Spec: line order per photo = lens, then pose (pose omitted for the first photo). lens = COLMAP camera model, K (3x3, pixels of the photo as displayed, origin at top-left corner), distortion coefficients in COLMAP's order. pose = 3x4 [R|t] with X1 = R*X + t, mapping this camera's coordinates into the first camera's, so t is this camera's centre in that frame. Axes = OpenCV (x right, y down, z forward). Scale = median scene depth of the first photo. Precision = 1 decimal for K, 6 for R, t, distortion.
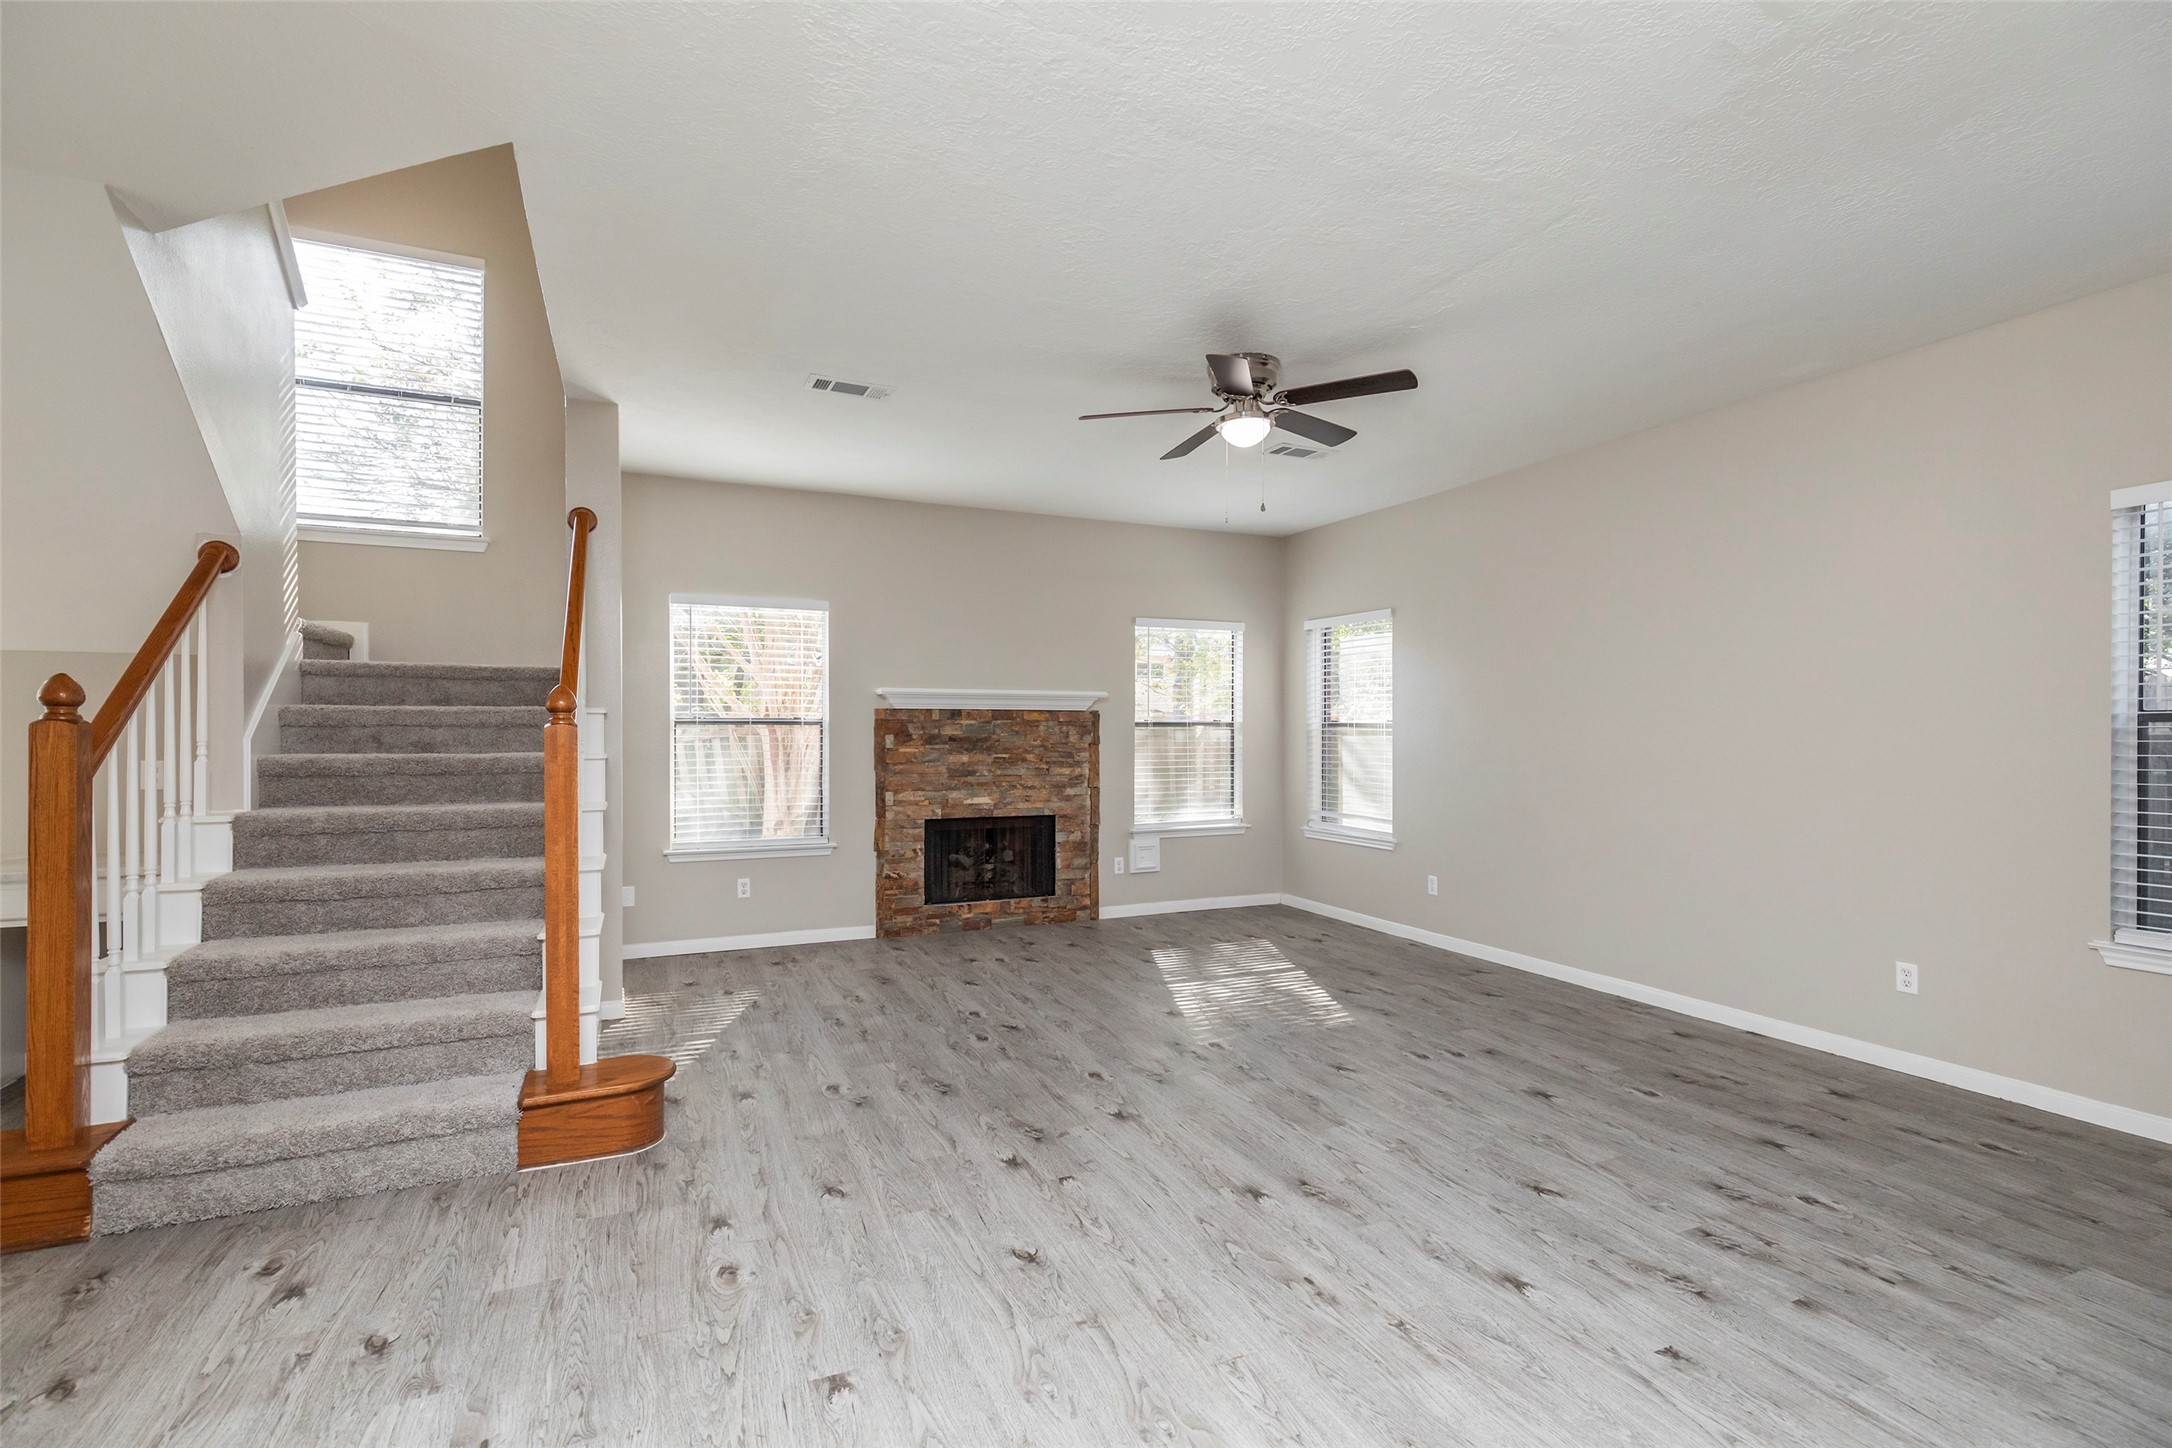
lens RADIAL K [[977.1, 0, 1096.9], [0, 977.1, 732.3], [0, 0, 1]] dist [0.009192, -0.001903]
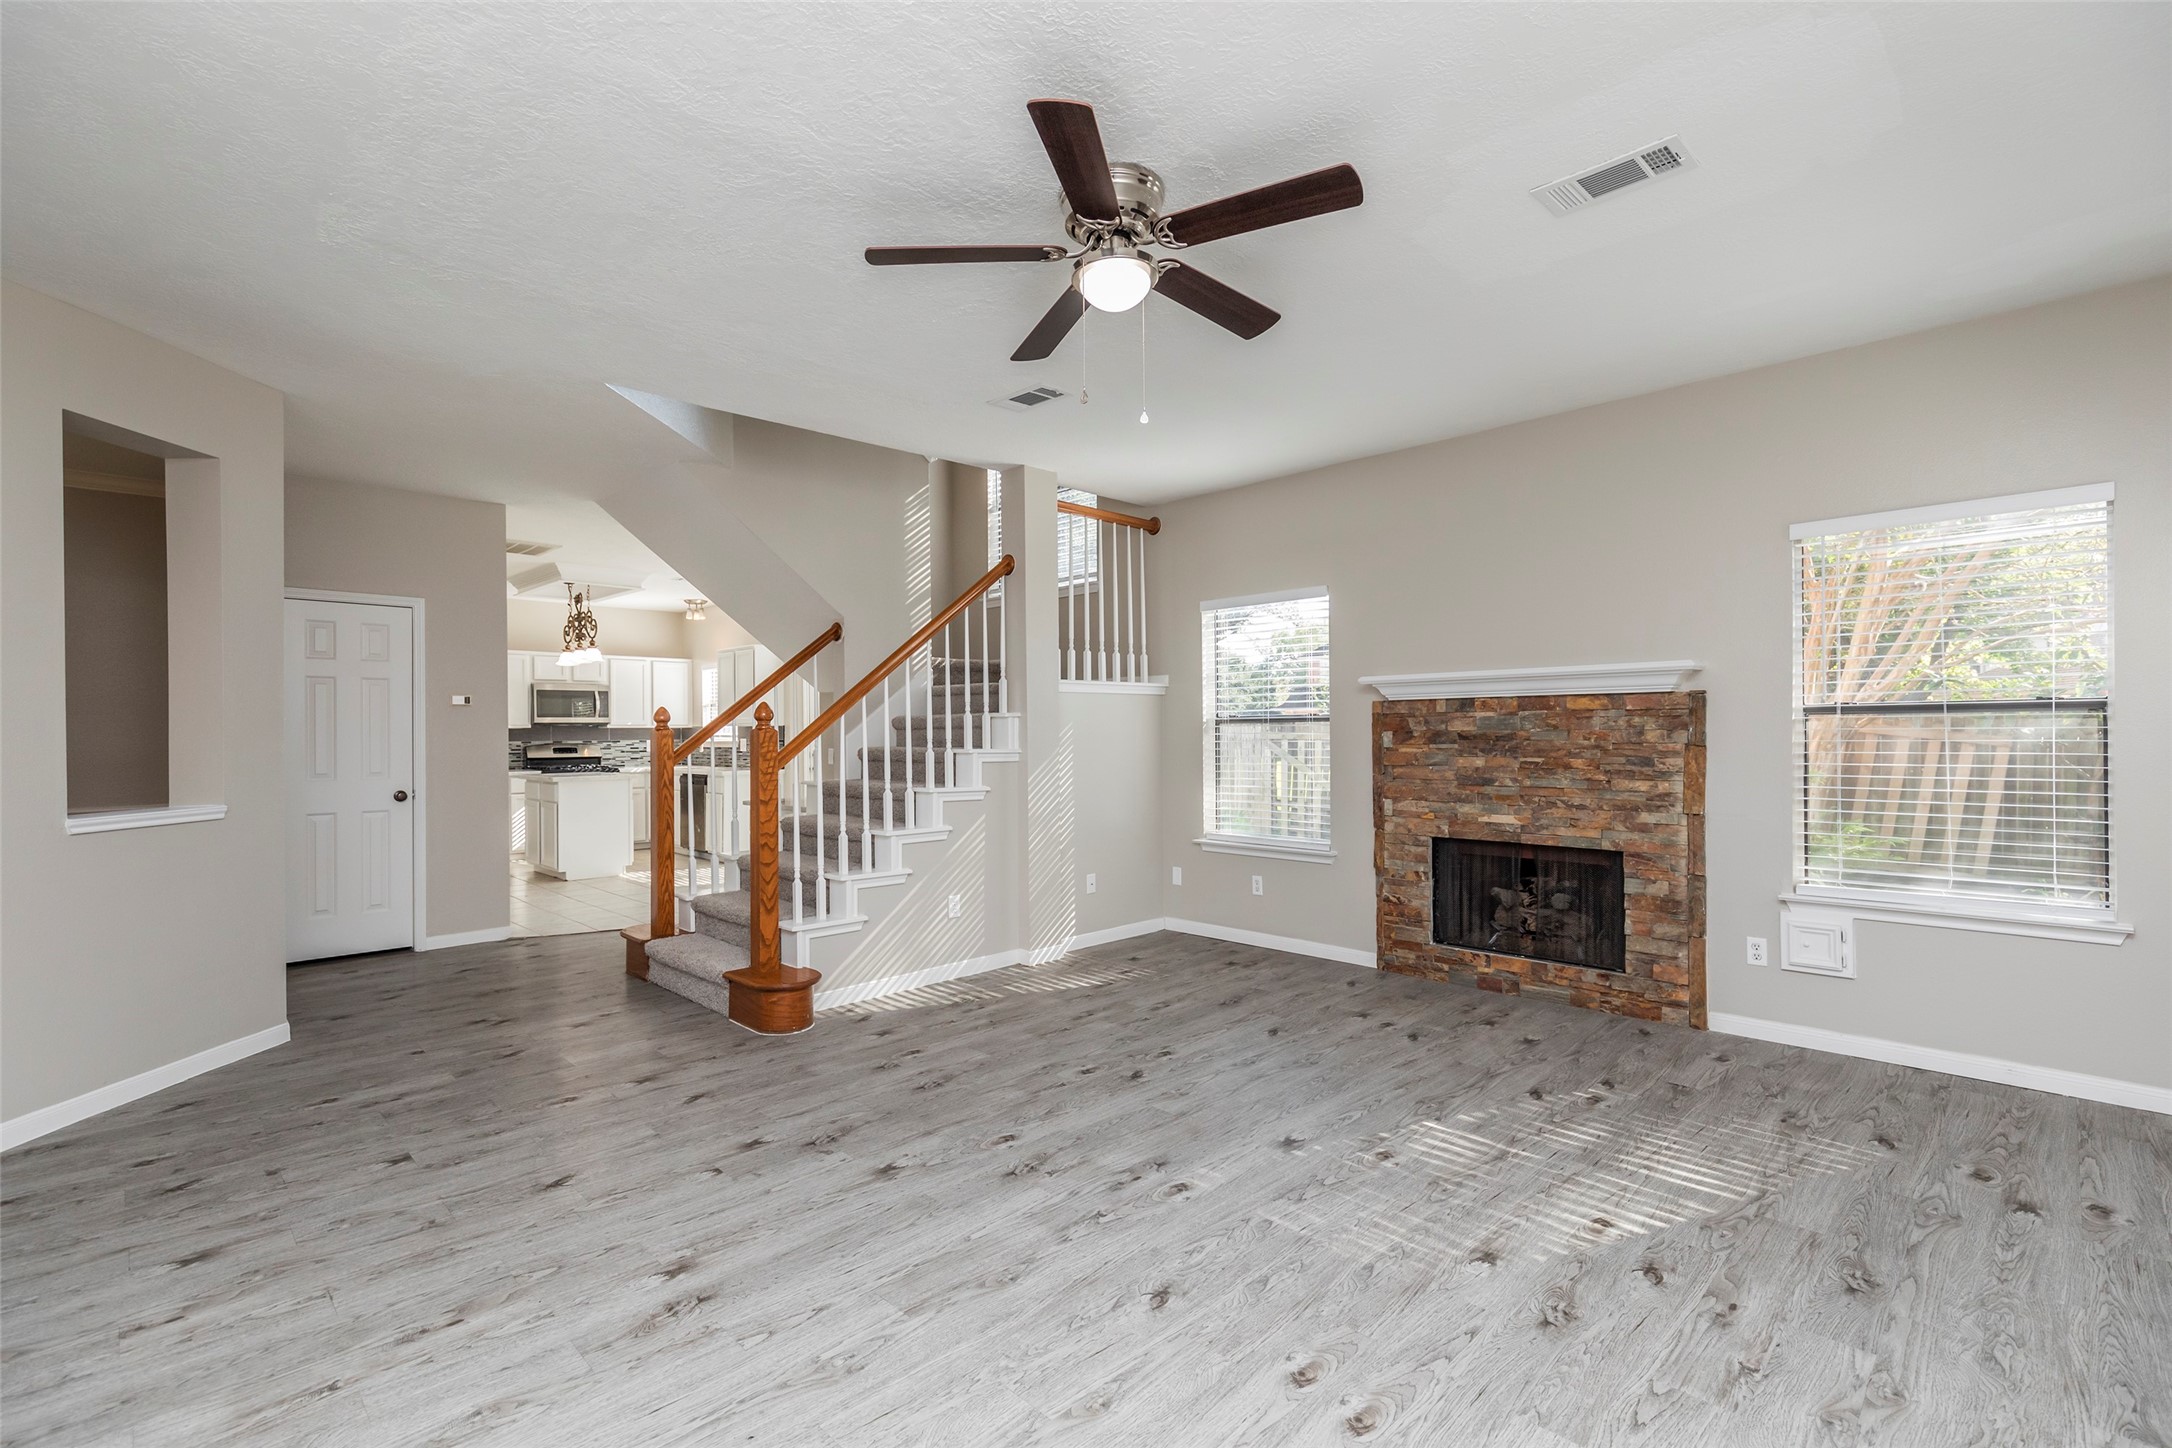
lens RADIAL K [[977.1, 0, 1090.2], [0, 977.1, 734.2], [0, 0, 1]] dist [0.009192, -0.001903]
pose [[0.348974, -0.000959, -0.937132, 0.714002], [0.008401, 0.999962, 0.002105, 0.001498], [0.937095, -0.008608, 0.348969, 0.681431]]
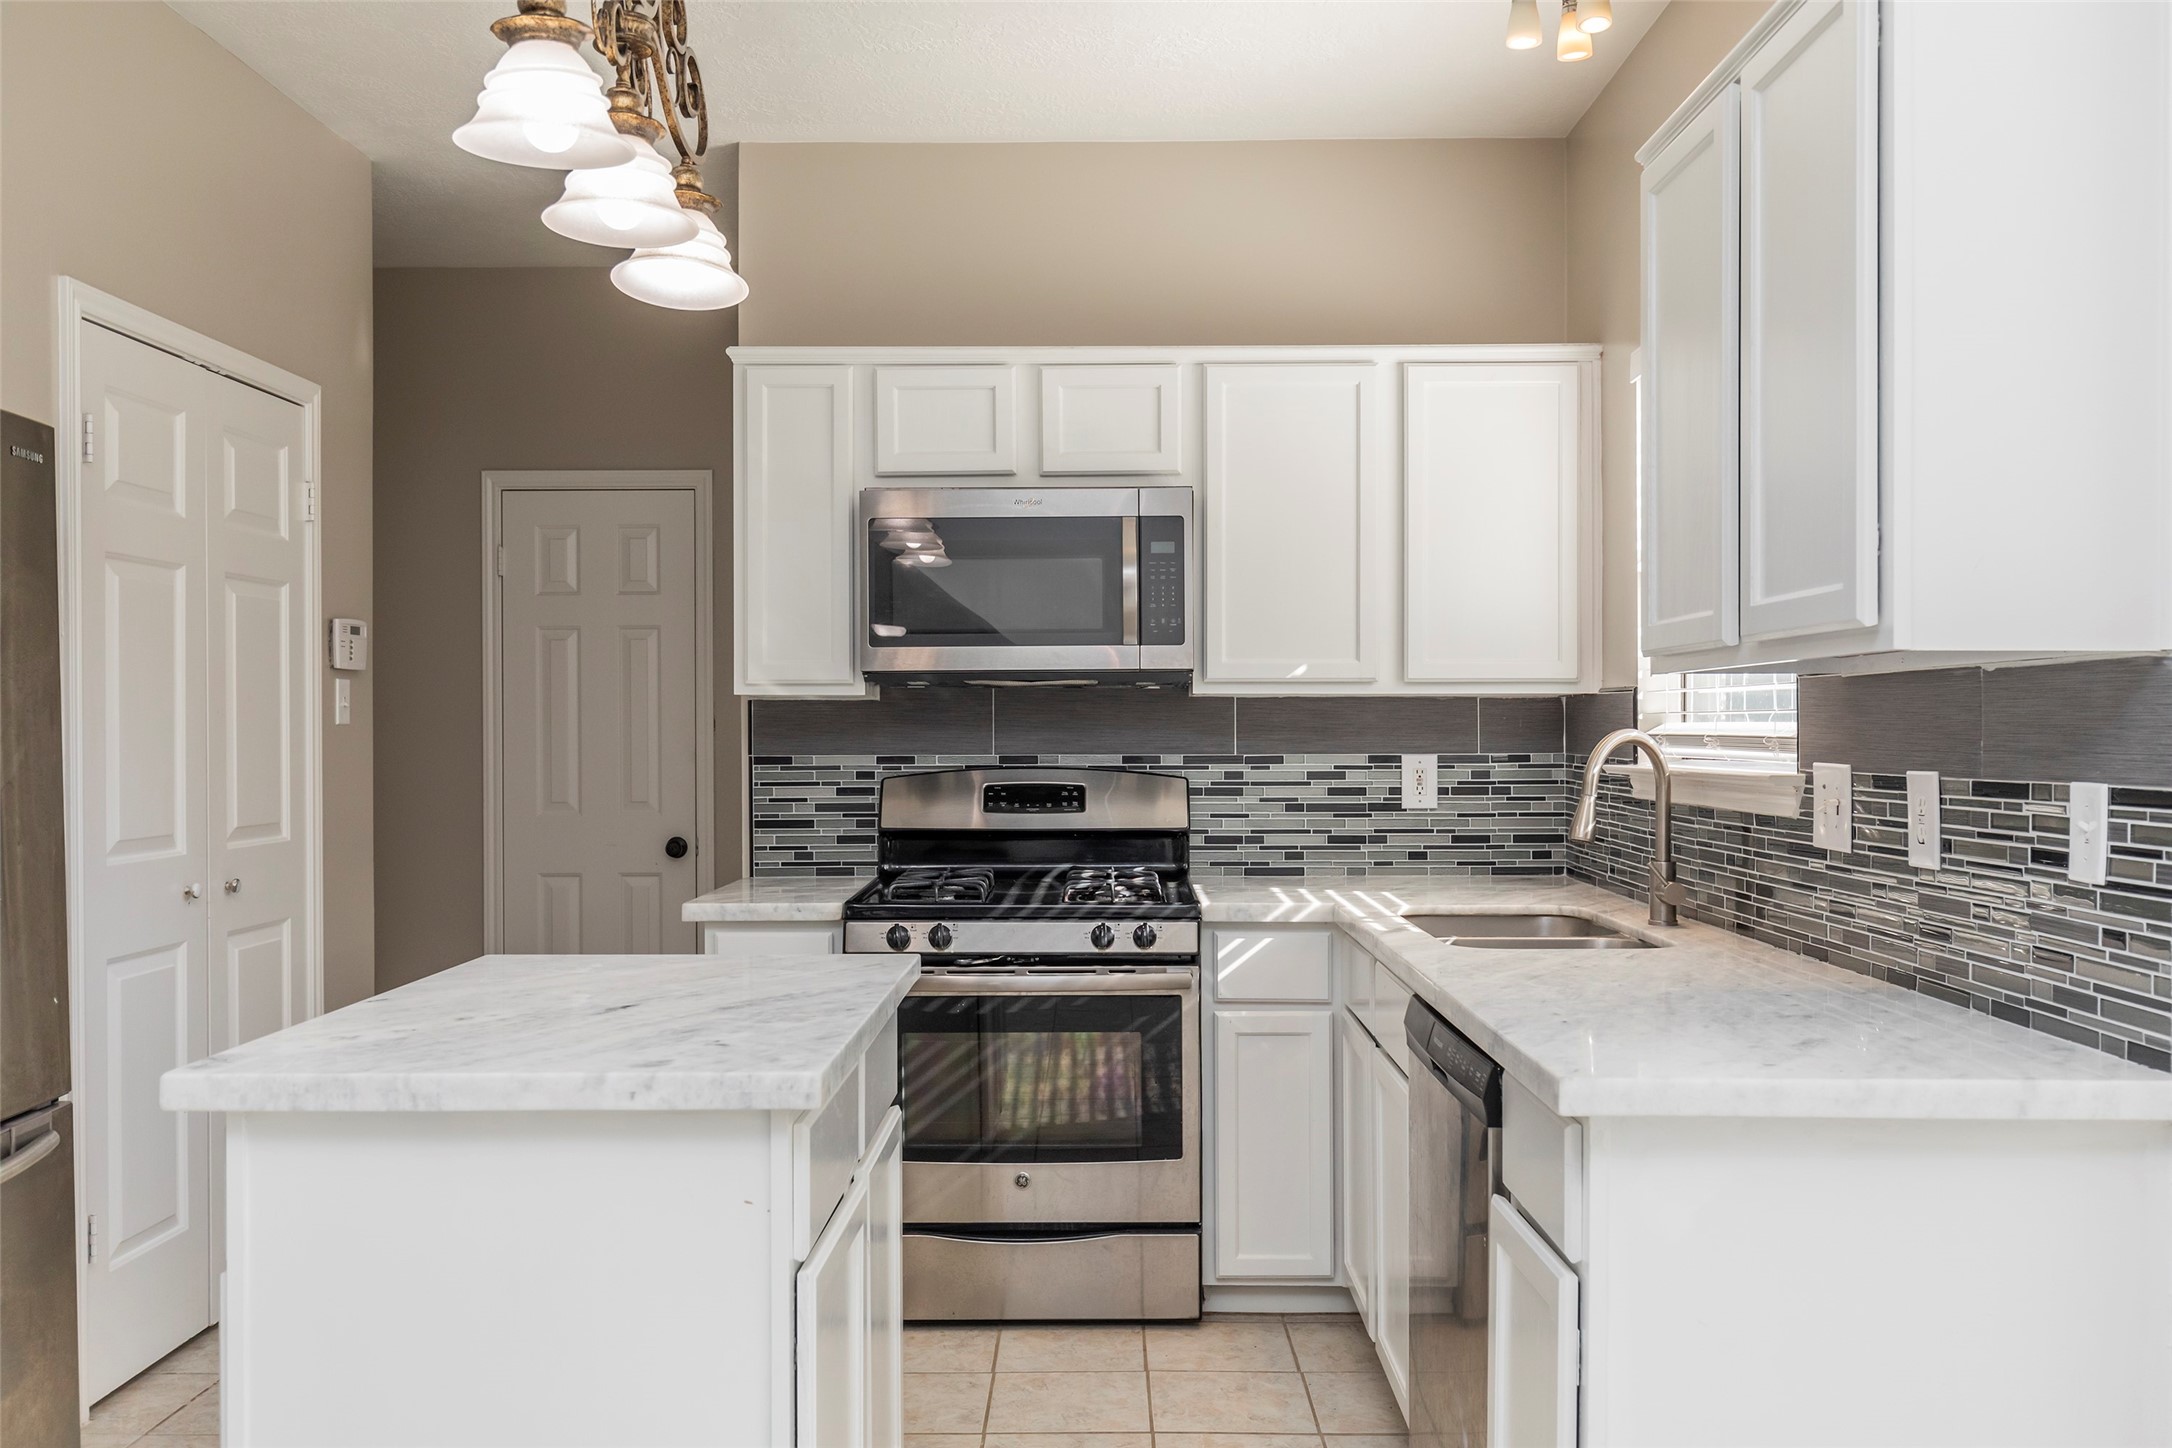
lens RADIAL K [[1788.0, 0, 1088.6], [0, 1788.0, 728.0], [0, 0, 1]] dist [0.009205, -0.008624]
pose [[-0.425008, 0.000625, -0.905190, -1.218921], [0.002707, 0.999996, -0.000581, -0.001824], [0.905186, -0.002697, -0.425008, 0.753420]]
